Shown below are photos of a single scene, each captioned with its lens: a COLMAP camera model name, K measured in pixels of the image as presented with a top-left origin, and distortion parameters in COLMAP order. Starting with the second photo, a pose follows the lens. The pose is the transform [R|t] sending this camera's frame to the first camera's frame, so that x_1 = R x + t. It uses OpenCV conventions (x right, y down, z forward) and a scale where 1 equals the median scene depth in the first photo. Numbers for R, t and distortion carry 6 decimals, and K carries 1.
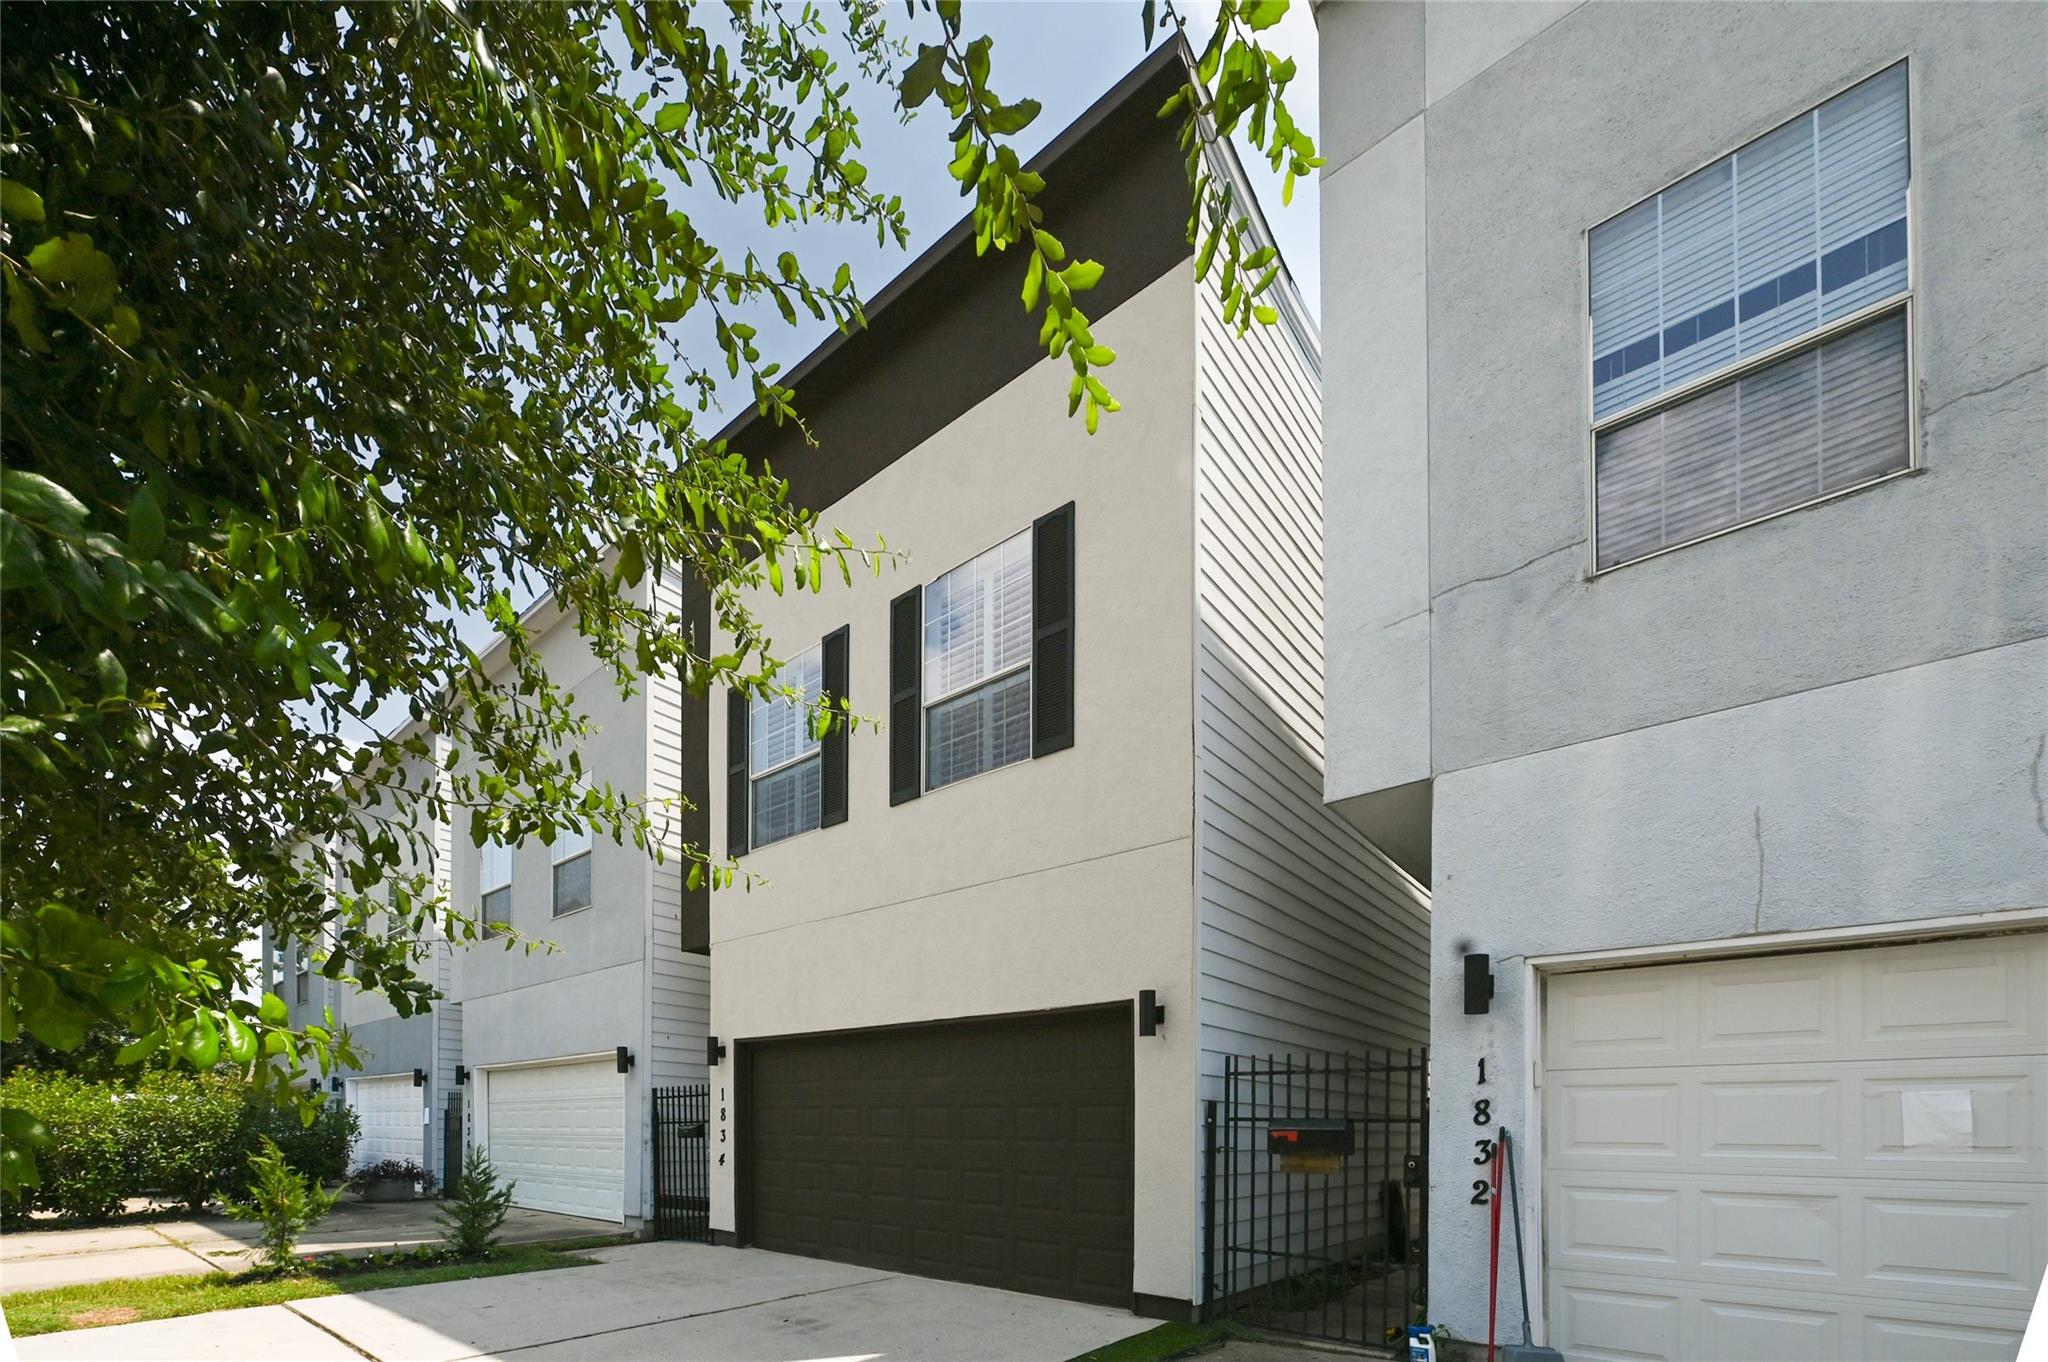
lens RADIAL K [[805.1, 0, 1016.3], [0, 805.1, 680.9], [0, 0, 1]] dist [0.020091, 0.000056]
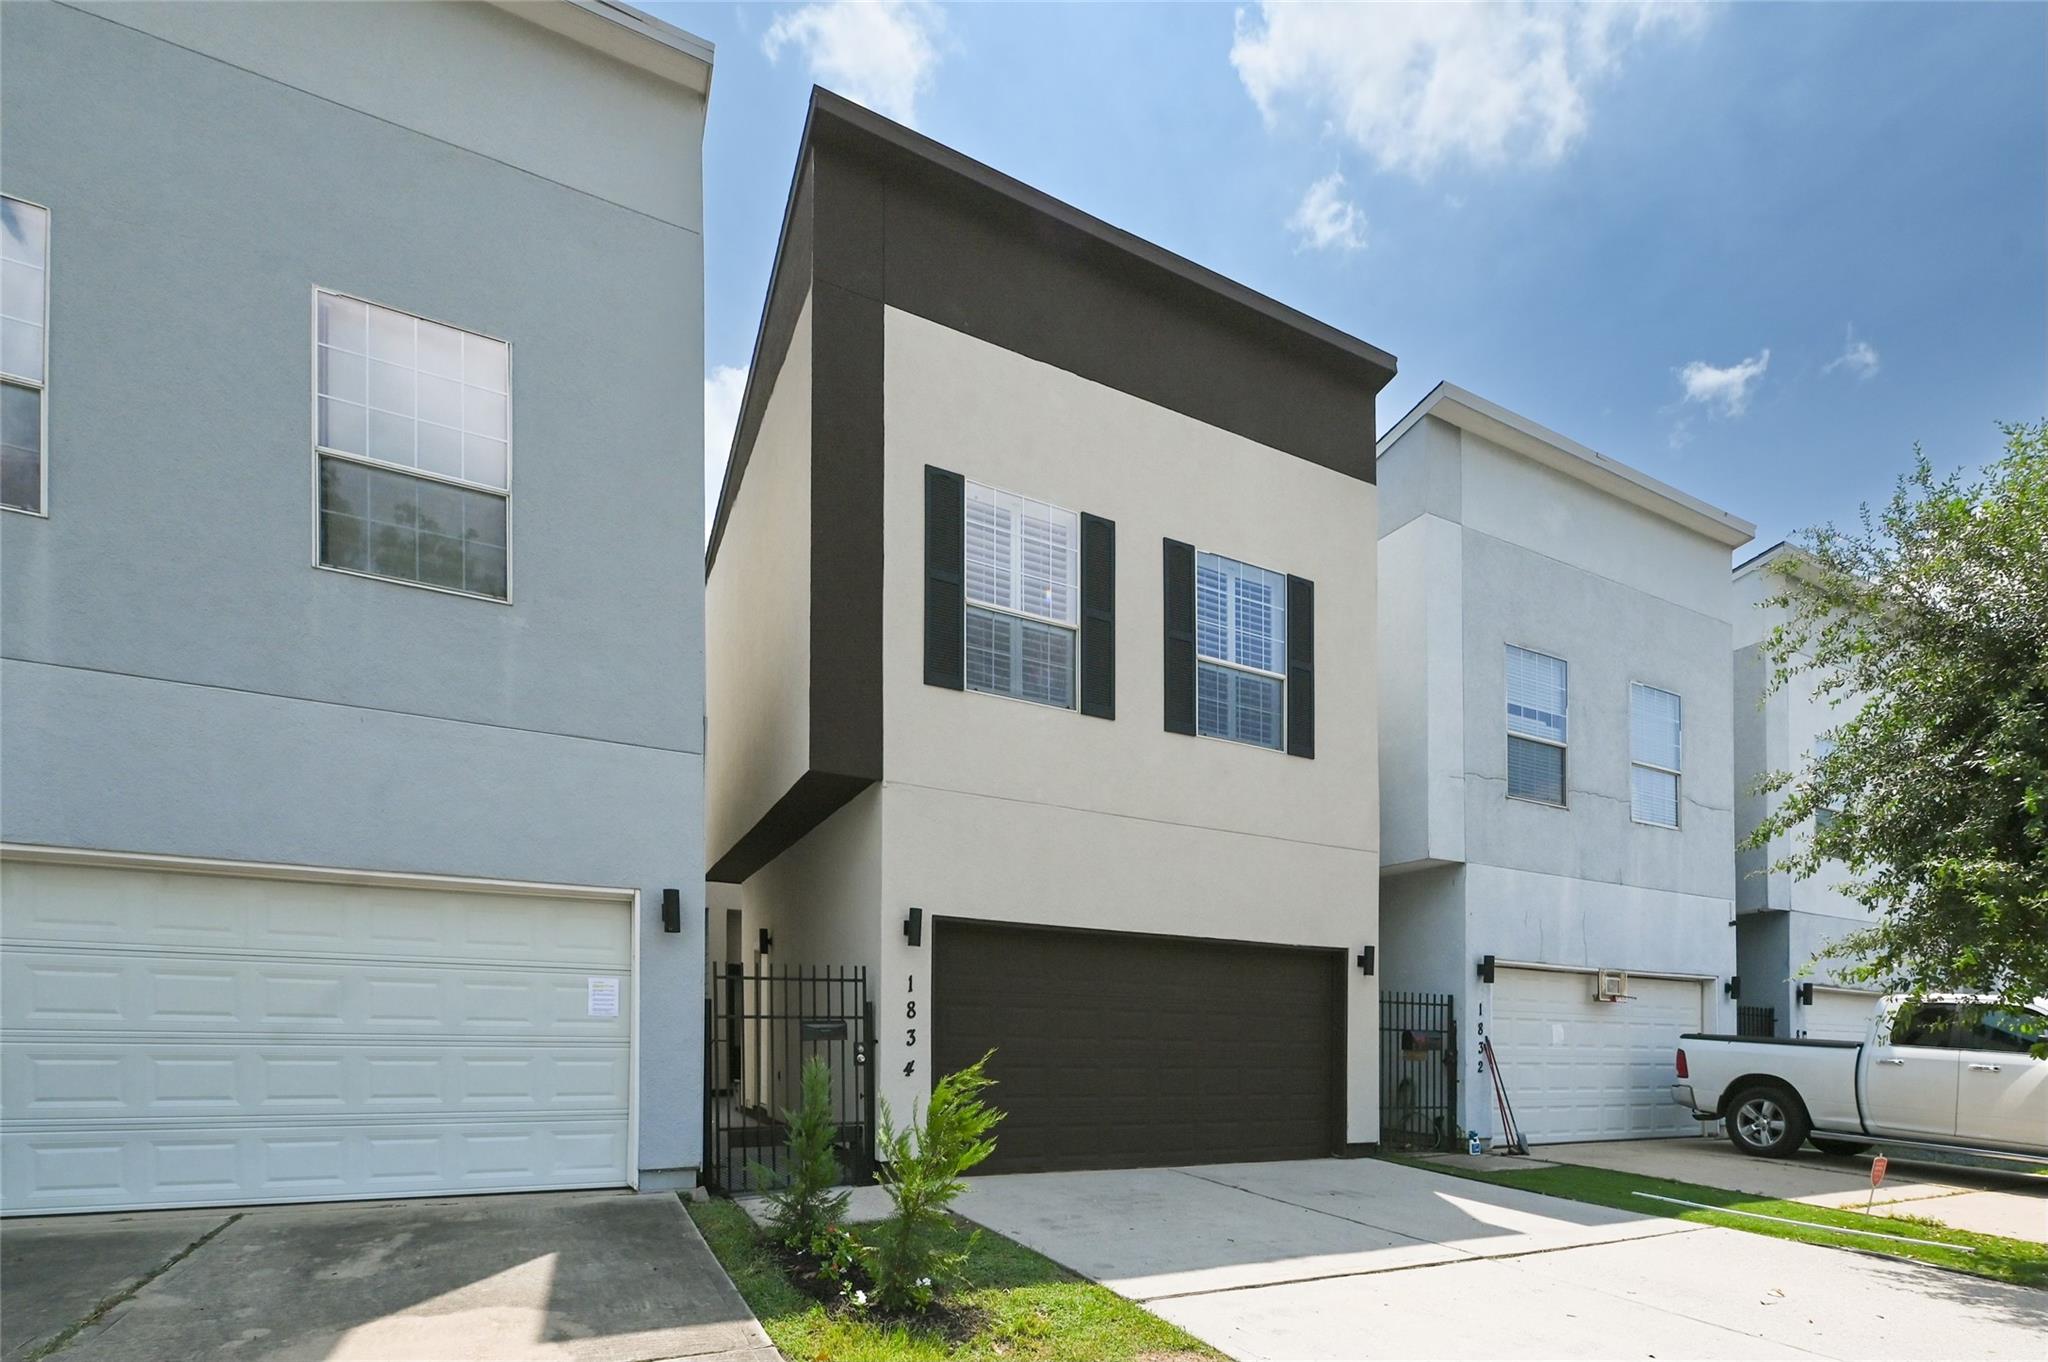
lens RADIAL K [[636.2, 0, 1023.7], [0, 636.2, 722.8], [0, 0, 1]] dist [0.011358, 0.000001]
pose [[0.474533, 0.381903, 0.793075, -0.909991], [-0.438839, 0.883667, -0.162950, 0.367786], [-0.763046, -0.270707, 0.586923, 0.679413]]
